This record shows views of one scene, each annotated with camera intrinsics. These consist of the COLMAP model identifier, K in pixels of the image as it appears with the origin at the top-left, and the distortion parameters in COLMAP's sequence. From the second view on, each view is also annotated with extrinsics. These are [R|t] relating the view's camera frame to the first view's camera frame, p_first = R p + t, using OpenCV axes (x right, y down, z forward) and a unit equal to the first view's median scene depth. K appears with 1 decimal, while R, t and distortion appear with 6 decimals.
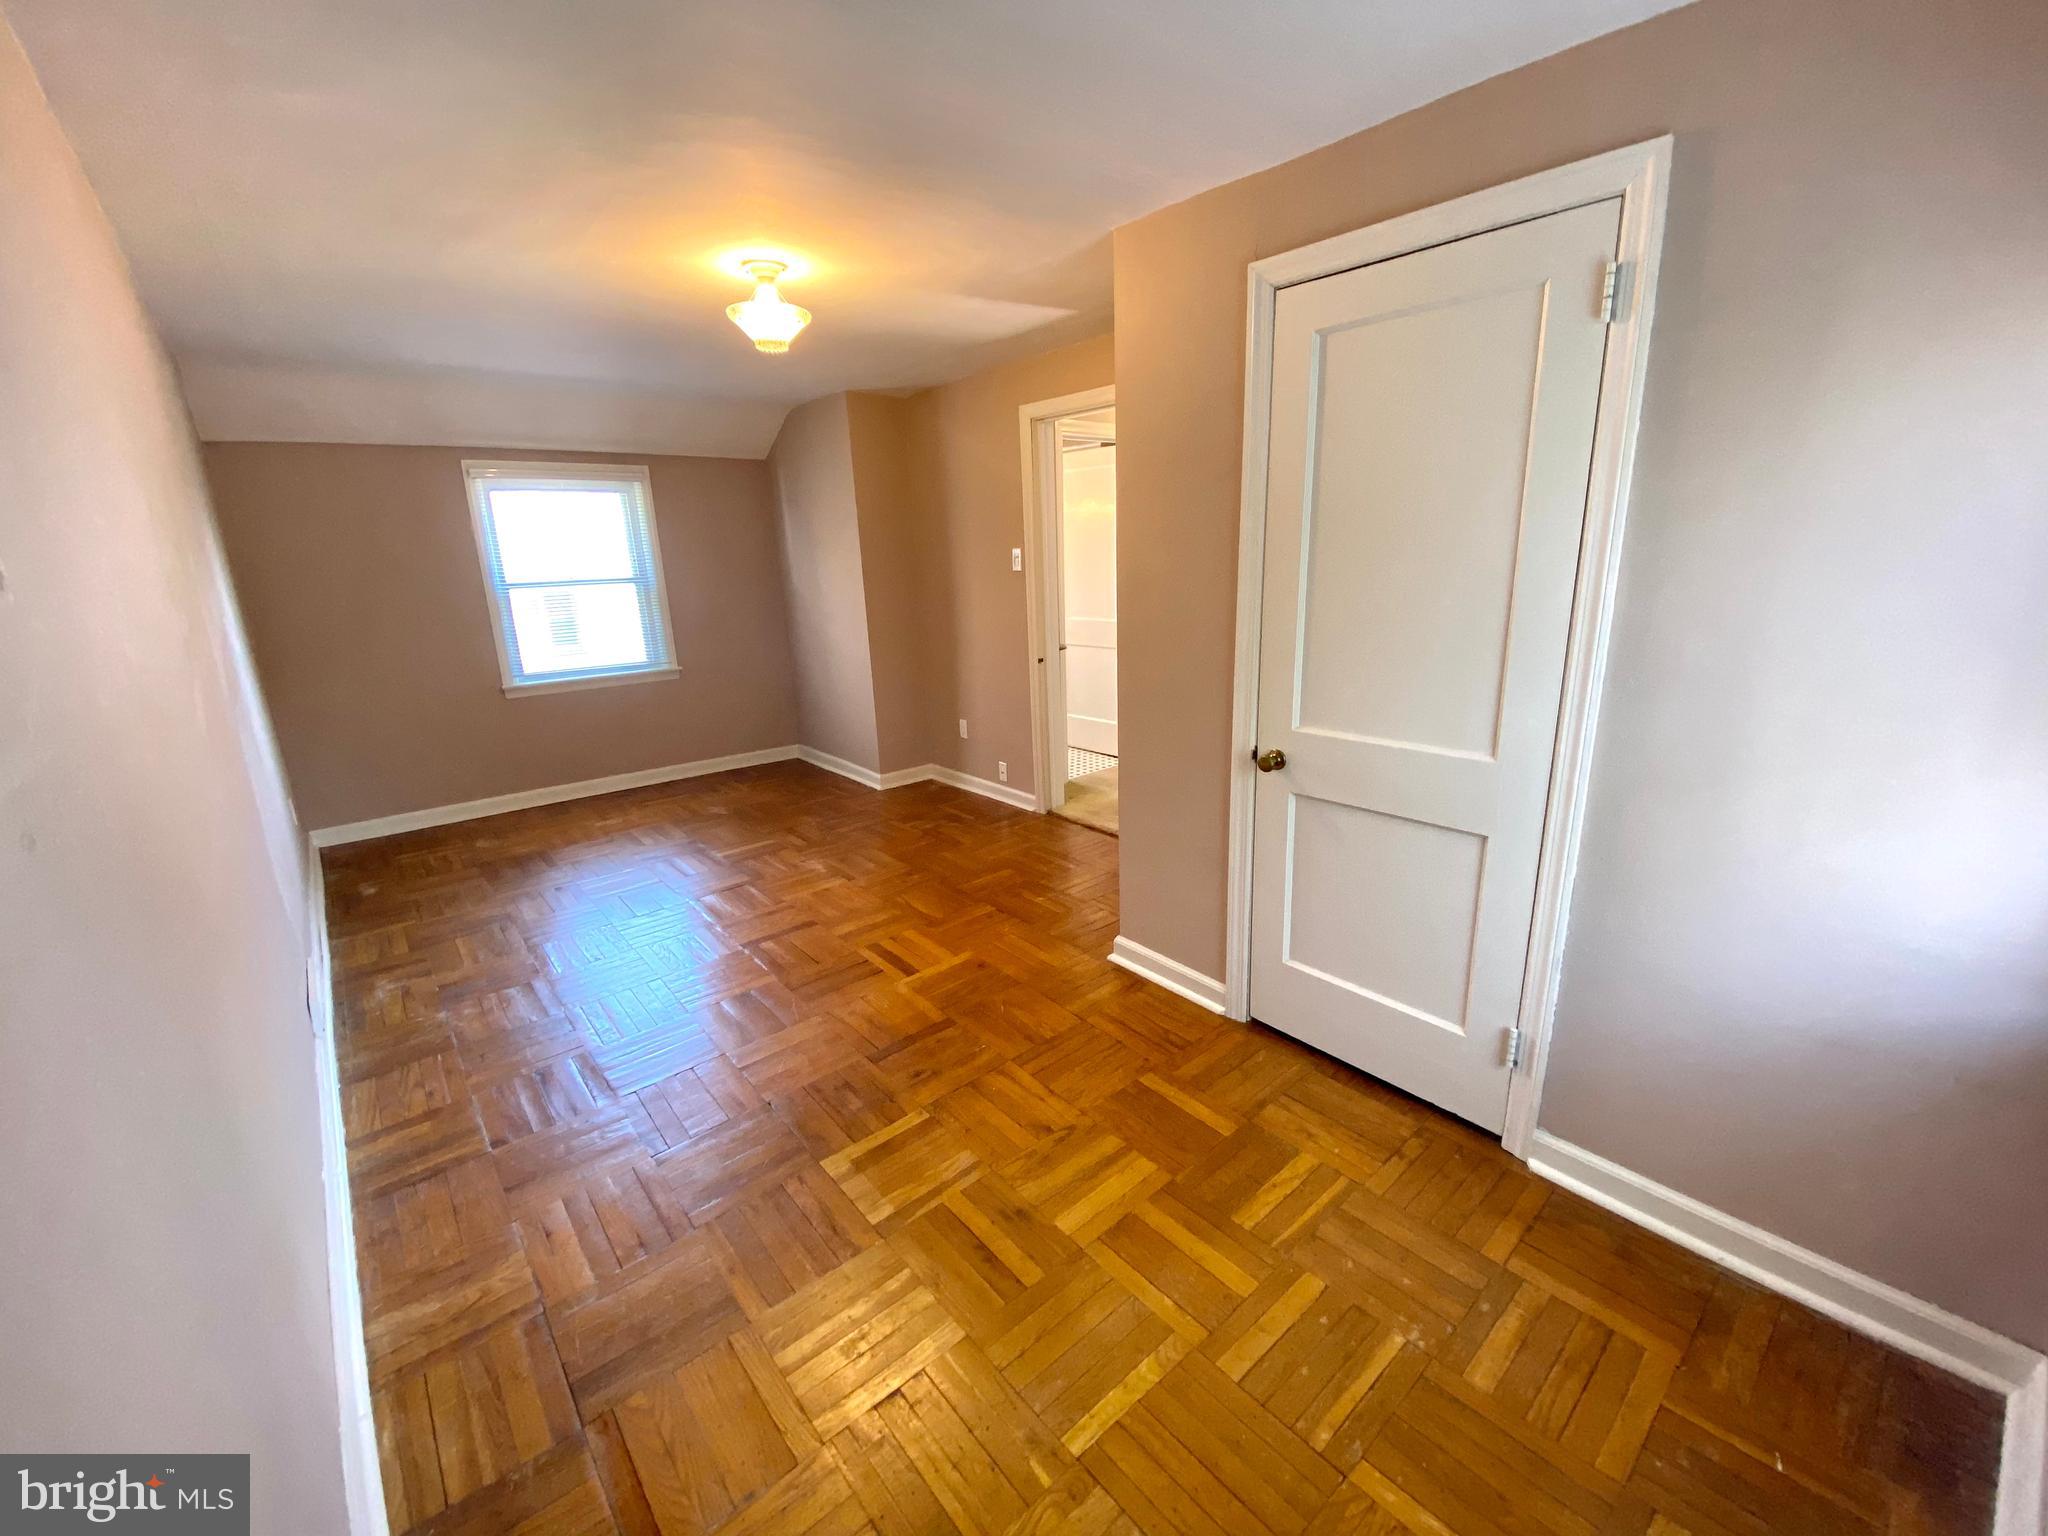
lens RADIAL K [[835.4, 0, 1023.7], [0, 835.4, 759.2], [0, 0, 1]] dist [-0.006204, -0.007484]
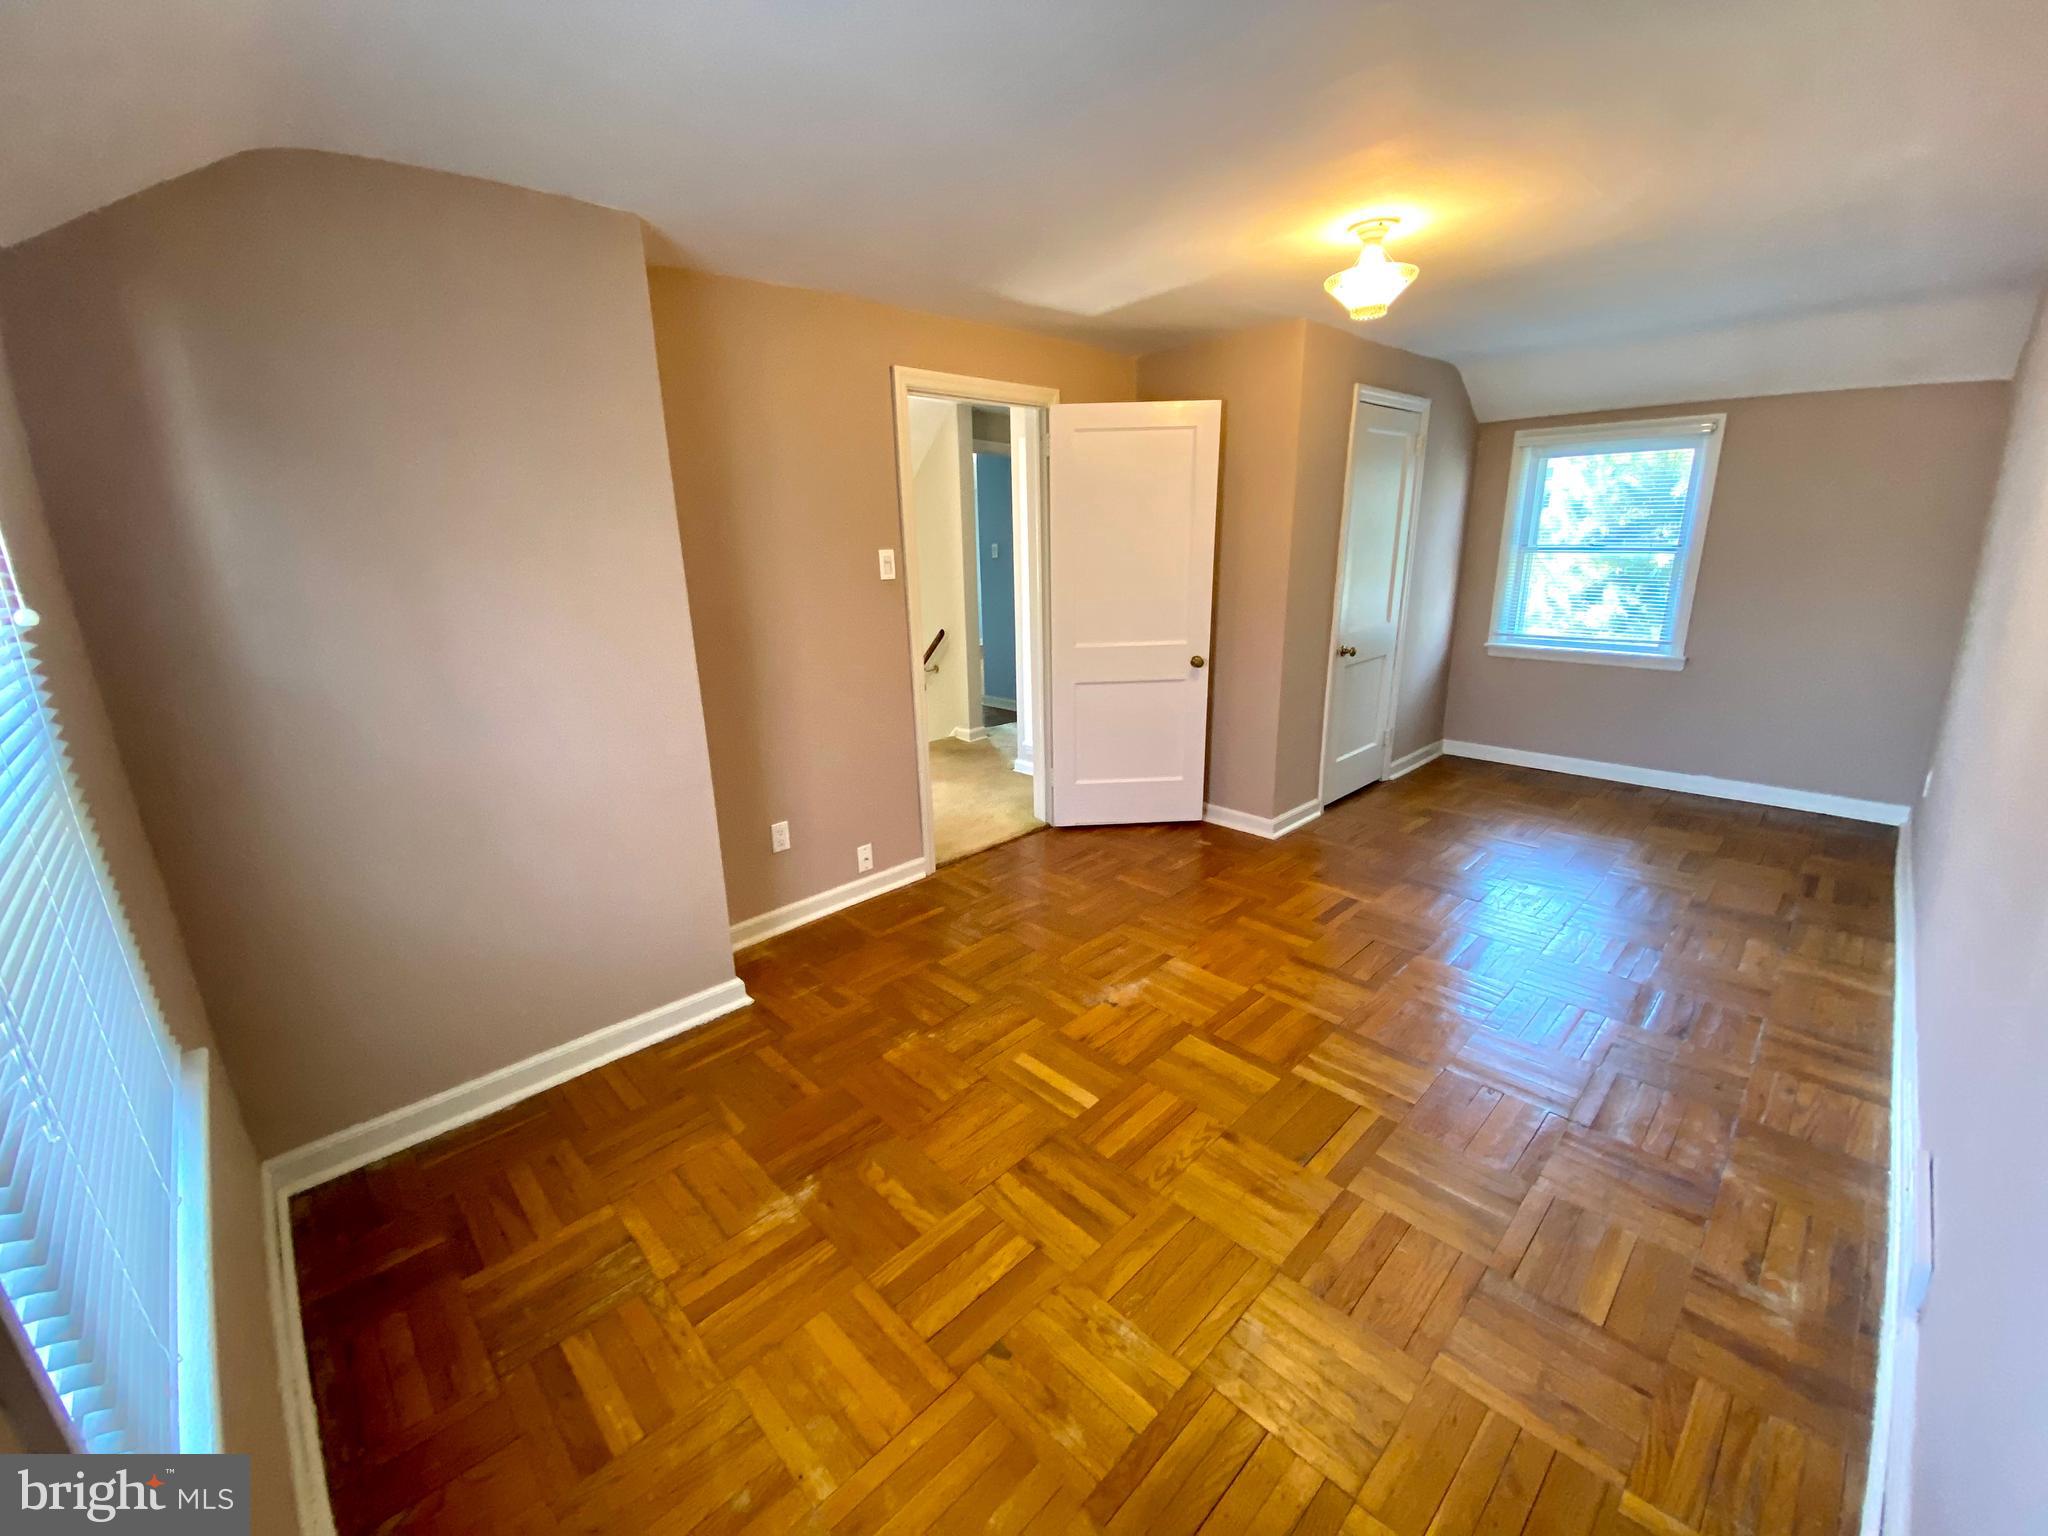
lens RADIAL K [[835.4, 0, 1019.8], [0, 835.4, 771.6], [0, 0, 1]] dist [-0.006204, -0.007484]
pose [[-0.068674, -0.248227, 0.966265, -1.107393], [0.280495, 0.924677, 0.257479, -0.315514], [-0.957396, 0.288715, 0.006125, 1.302361]]
